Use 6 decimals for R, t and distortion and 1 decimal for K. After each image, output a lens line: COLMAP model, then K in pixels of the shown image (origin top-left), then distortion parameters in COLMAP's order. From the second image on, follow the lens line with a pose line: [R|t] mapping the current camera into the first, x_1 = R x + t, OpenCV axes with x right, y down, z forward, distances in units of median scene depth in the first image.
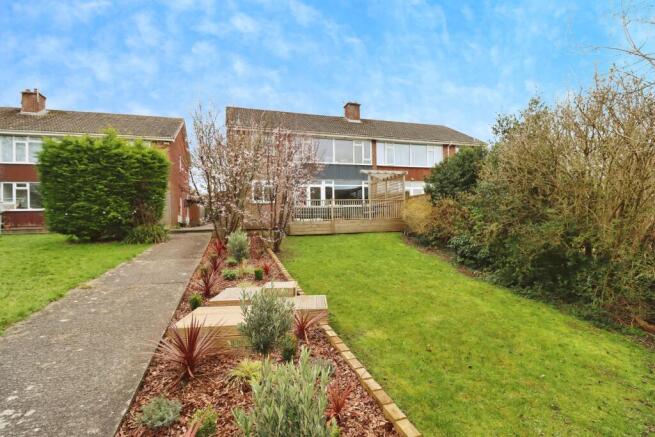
lens RADIAL K [[312.3, 0, 363.5], [0, 312.3, 210.4], [0, 0, 1]] dist [-0.005112, -0.001053]
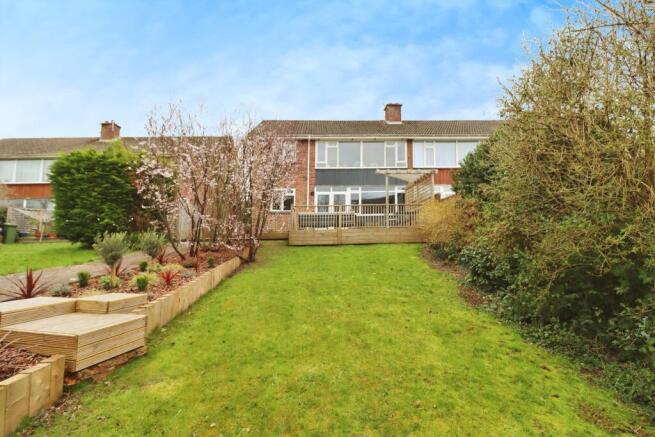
lens RADIAL K [[312.3, 0, 363.5], [0, 312.3, 210.4], [0, 0, 1]] dist [-0.005112, -0.001053]
pose [[0.958556, -0.025972, -0.283718, 0.188323], [0.009300, 0.998158, -0.059951, 0.030014], [0.284753, 0.054828, 0.957032, 0.165406]]
